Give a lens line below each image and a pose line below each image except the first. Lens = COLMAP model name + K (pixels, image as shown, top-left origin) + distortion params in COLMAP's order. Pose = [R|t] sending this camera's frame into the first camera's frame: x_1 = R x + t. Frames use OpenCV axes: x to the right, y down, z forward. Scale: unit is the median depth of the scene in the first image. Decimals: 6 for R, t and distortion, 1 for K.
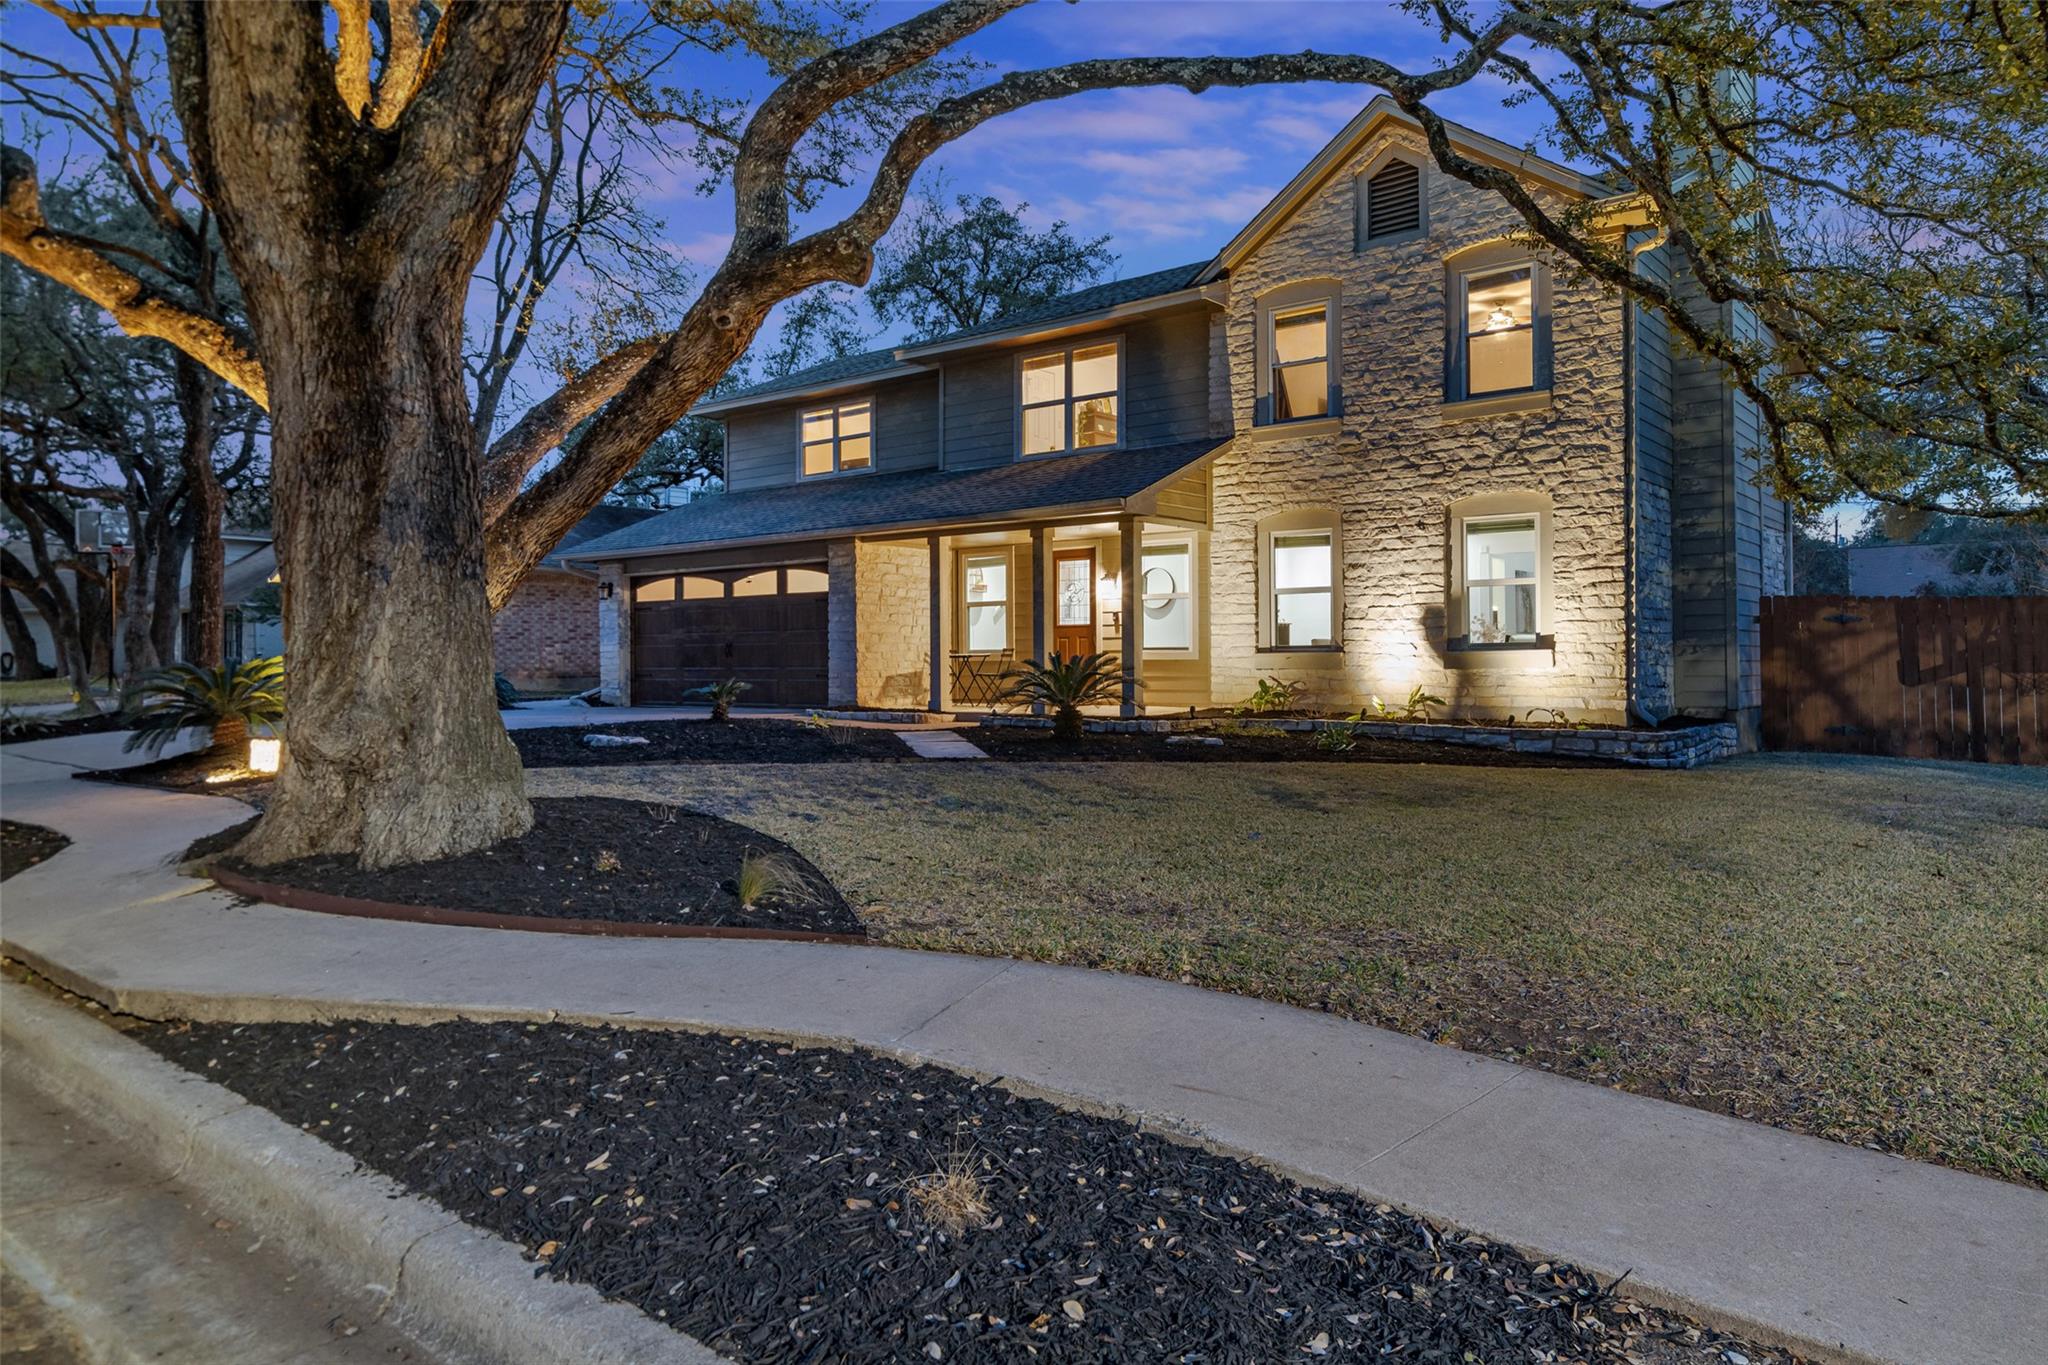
lens RADIAL K [[1332.2, 0, 1024.0], [0, 1332.2, 682.5], [0, 0, 1]] dist [-0.000467, -0.000093]
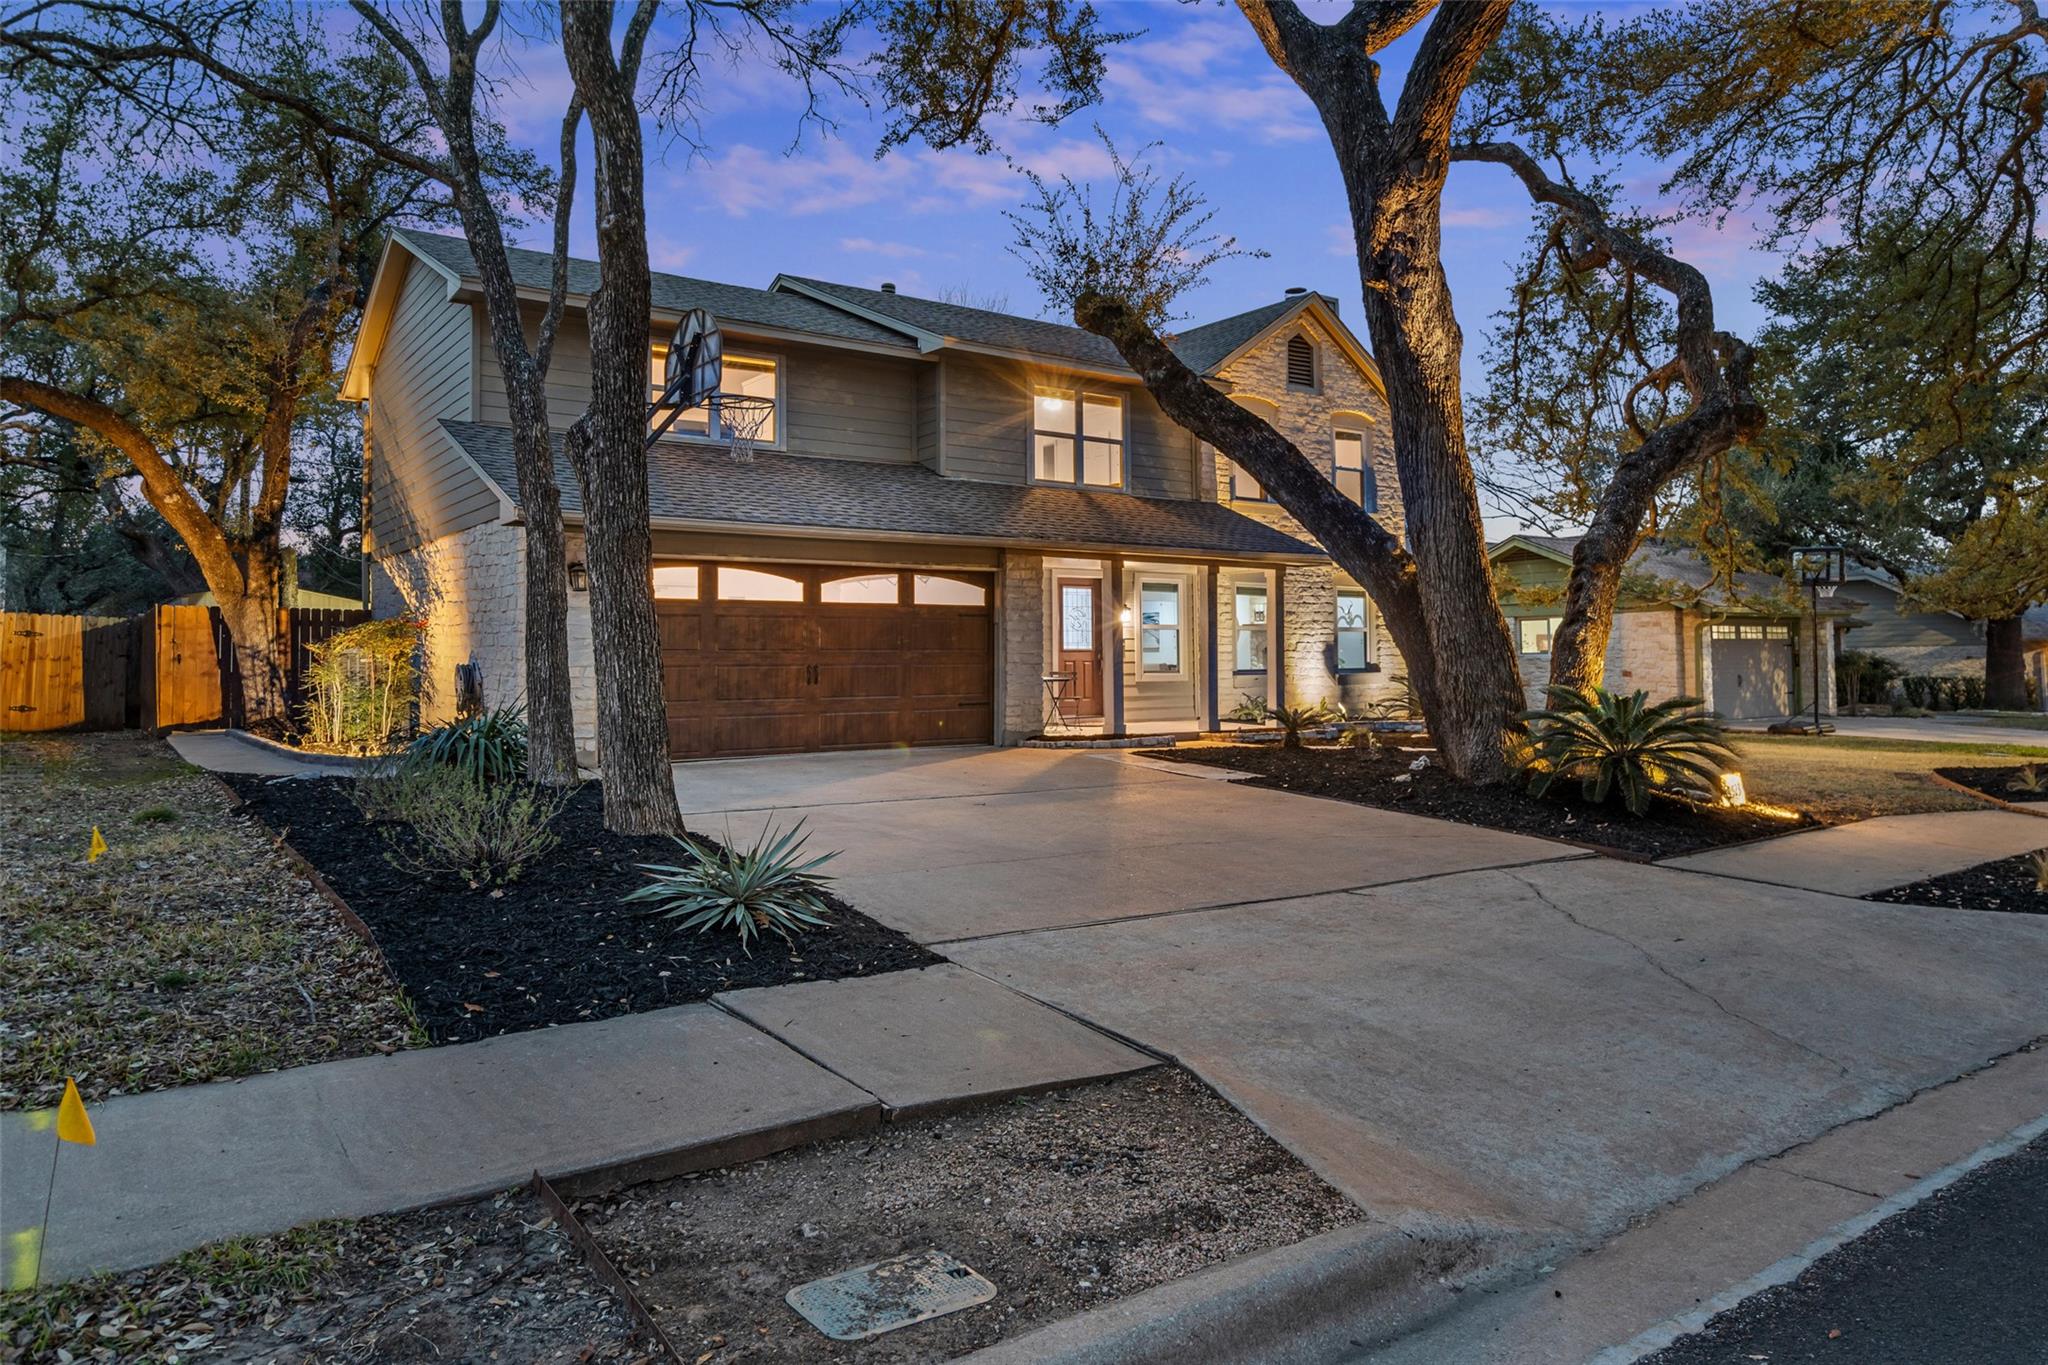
lens RADIAL K [[1332.2, 0, 1024.0], [0, 1332.2, 682.5], [0, 0, 1]] dist [-0.000467, -0.000093]
pose [[0.259593, -0.014650, 0.965607, -0.995870], [0.016232, 0.999810, 0.010805, -0.028207], [-0.965582, 0.012869, 0.259782, 0.760786]]
